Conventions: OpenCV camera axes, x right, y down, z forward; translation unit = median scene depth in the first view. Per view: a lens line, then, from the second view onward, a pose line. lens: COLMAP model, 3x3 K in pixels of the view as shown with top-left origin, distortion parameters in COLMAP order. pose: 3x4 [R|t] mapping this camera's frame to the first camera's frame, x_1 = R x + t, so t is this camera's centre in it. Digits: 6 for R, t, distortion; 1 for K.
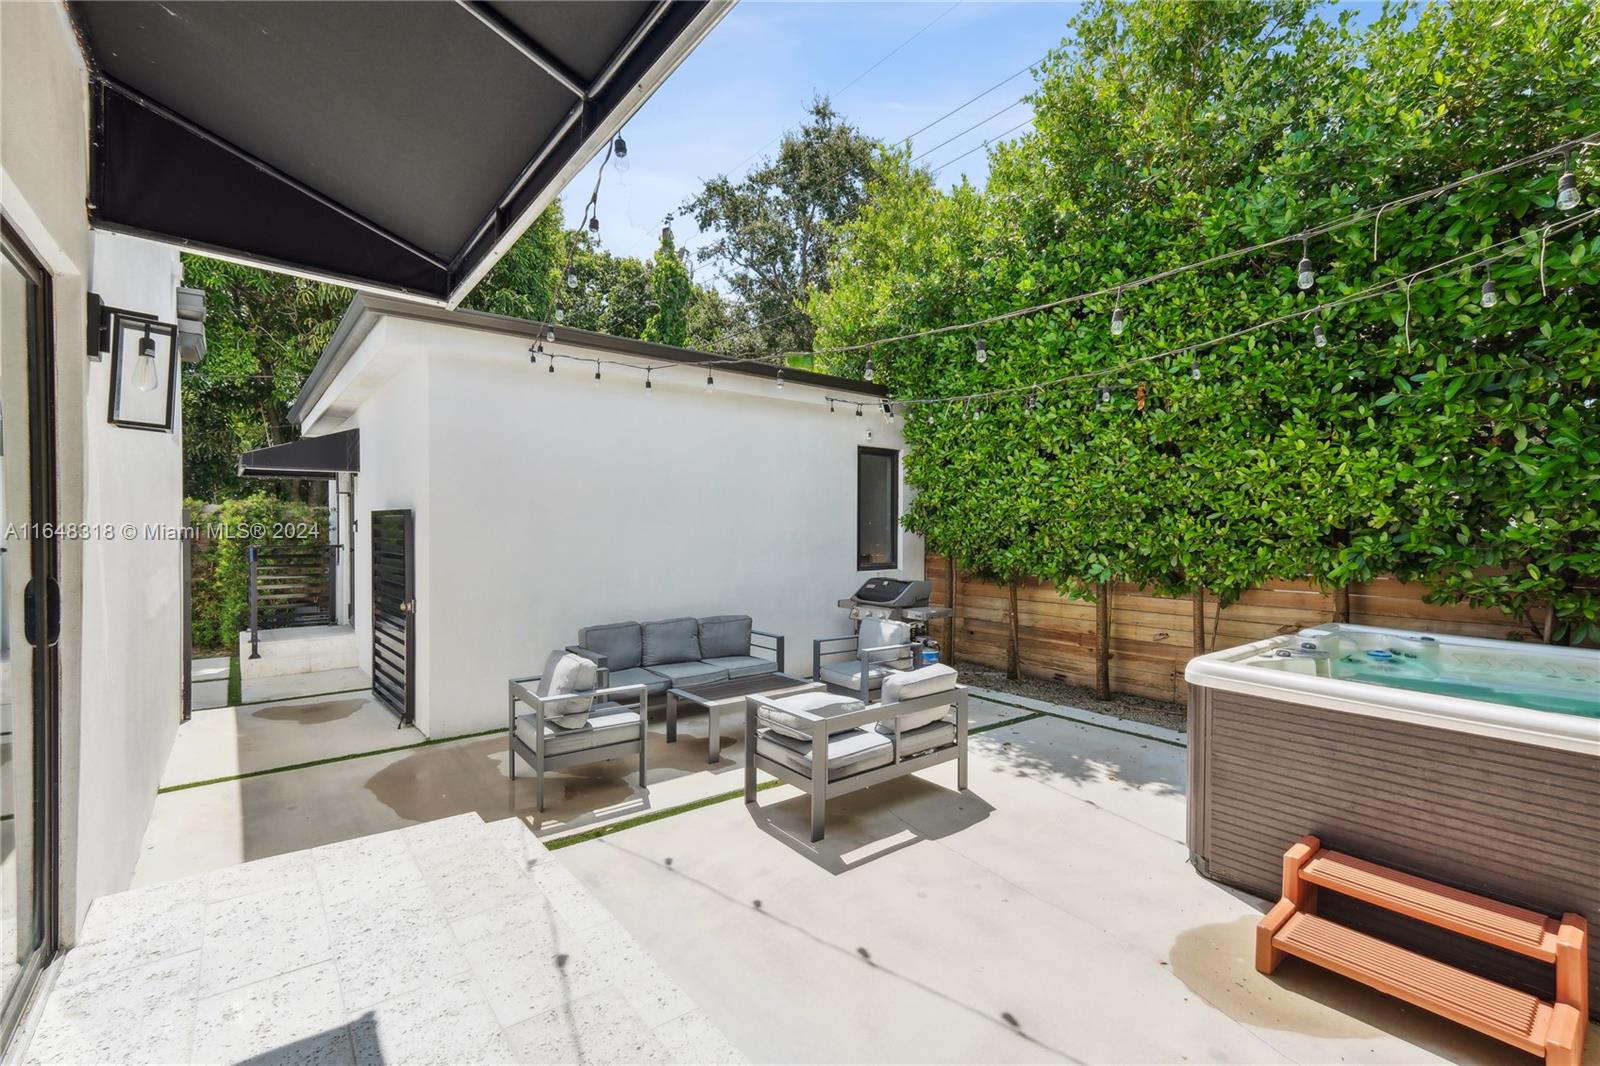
lens RADIAL K [[706.7, 0, 799.0], [0, 706.7, 529.4], [0, 0, 1]] dist [0.001441, 0.000077]
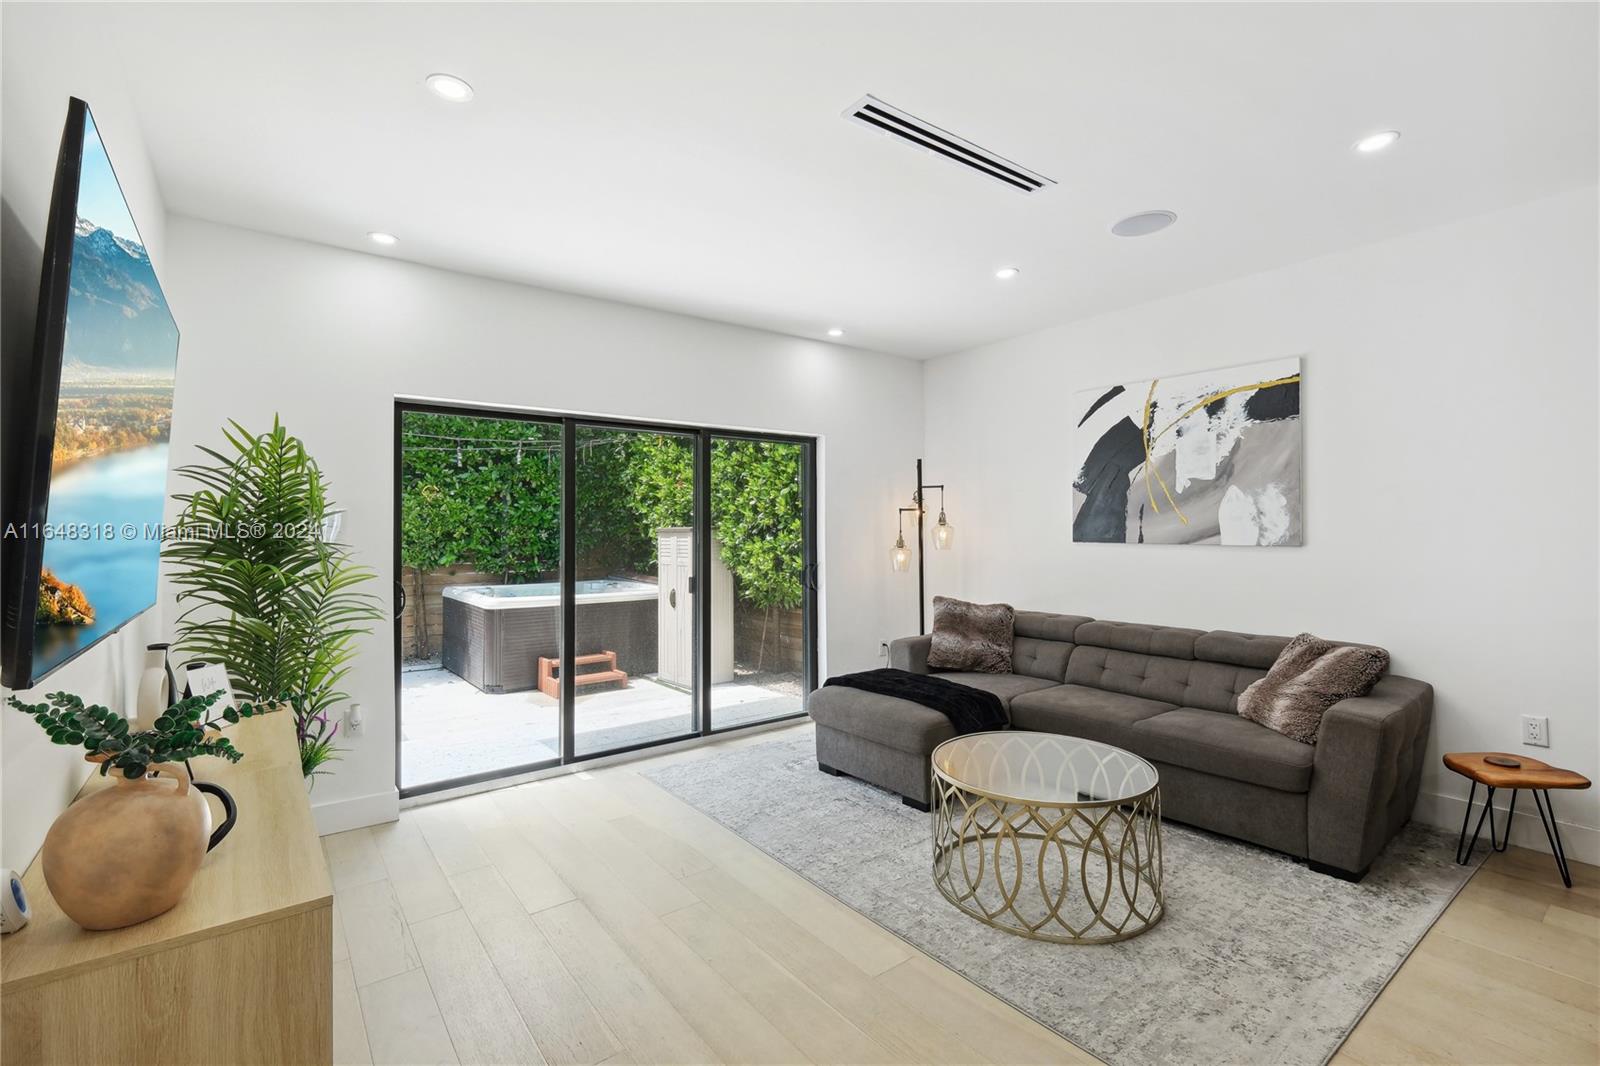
lens RADIAL K [[706.7, 0, 802.2], [0, 706.7, 533.0], [0, 0, 1]] dist [0.001441, 0.000077]
pose [[0.007137, 0.012103, 0.999901, -1.254491], [0.007443, 0.999898, -0.012156, 0.019654], [-0.999947, 0.007529, 0.007046, -0.016129]]
